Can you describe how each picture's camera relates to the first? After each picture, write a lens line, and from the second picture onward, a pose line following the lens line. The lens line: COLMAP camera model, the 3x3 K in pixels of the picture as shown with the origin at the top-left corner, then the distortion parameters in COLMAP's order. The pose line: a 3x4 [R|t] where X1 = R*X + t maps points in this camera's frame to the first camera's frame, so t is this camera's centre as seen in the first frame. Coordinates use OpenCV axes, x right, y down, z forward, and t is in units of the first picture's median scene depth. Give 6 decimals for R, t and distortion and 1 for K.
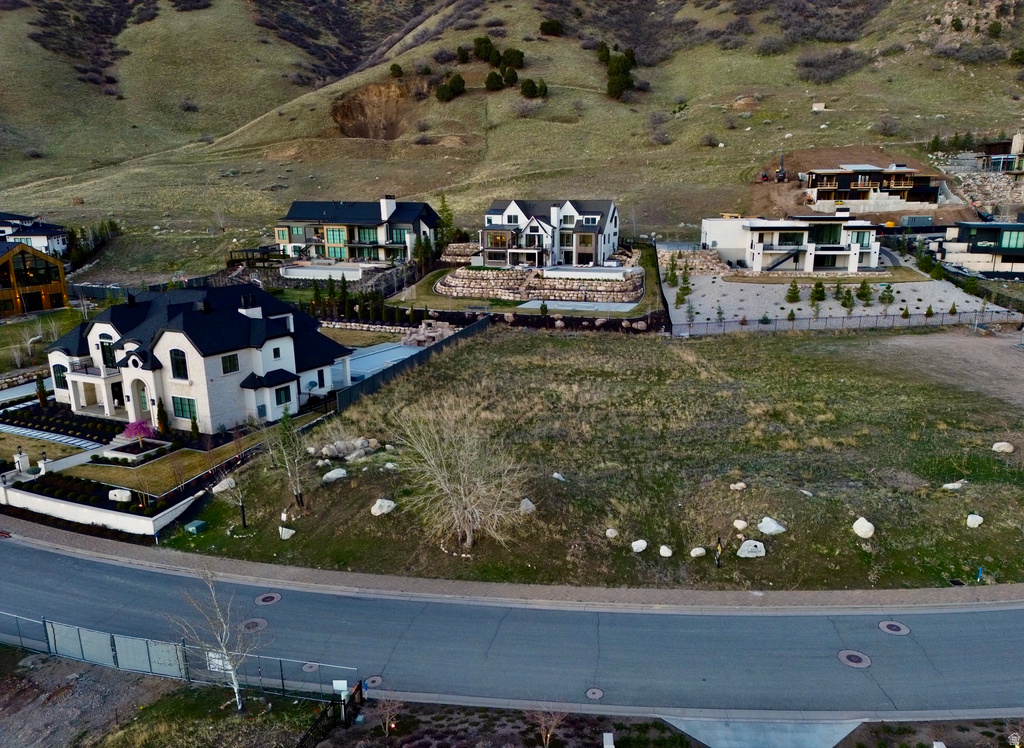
lens RADIAL K [[759.7, 0, 535.8], [0, 759.7, 410.8], [0, 0, 1]] dist [0.081260, -0.077935]
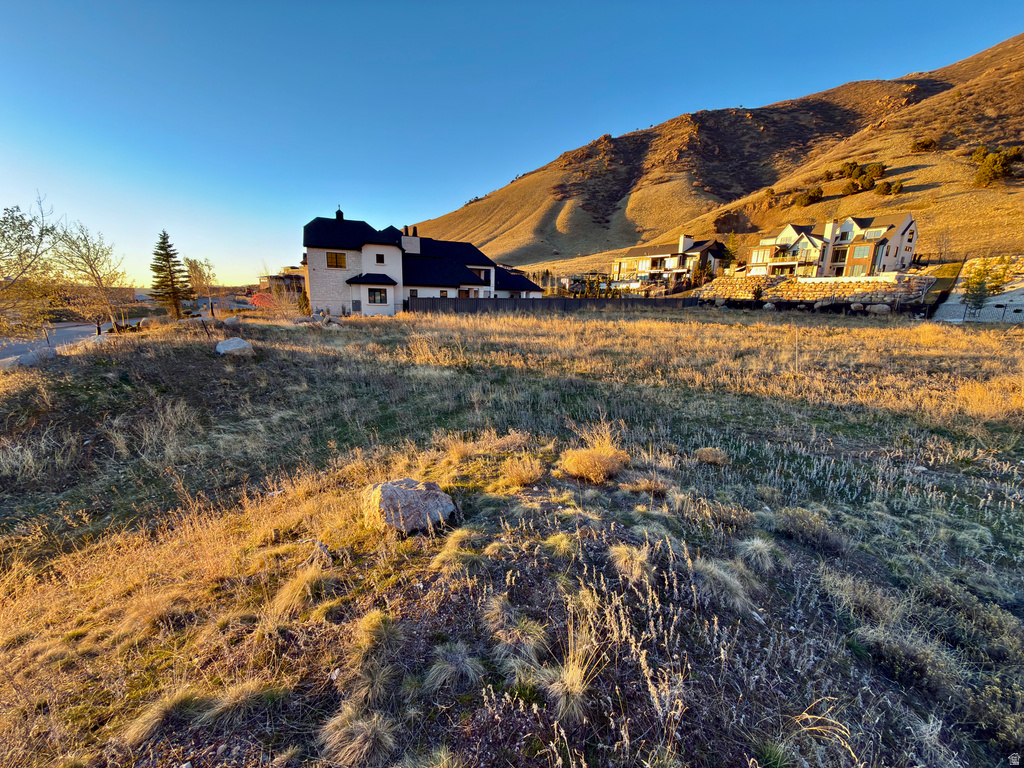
lens RADIAL K [[404.5, 0, 512.0], [0, 404.5, 384.0], [0, 0, 1]] dist [-0.001617, 0.000149]
pose [[0.724000, 0.172494, -0.667884, 0.100056], [-0.210573, 0.977280, 0.024136, 0.021315], [0.656873, 0.123164, 0.743874, 0.290591]]
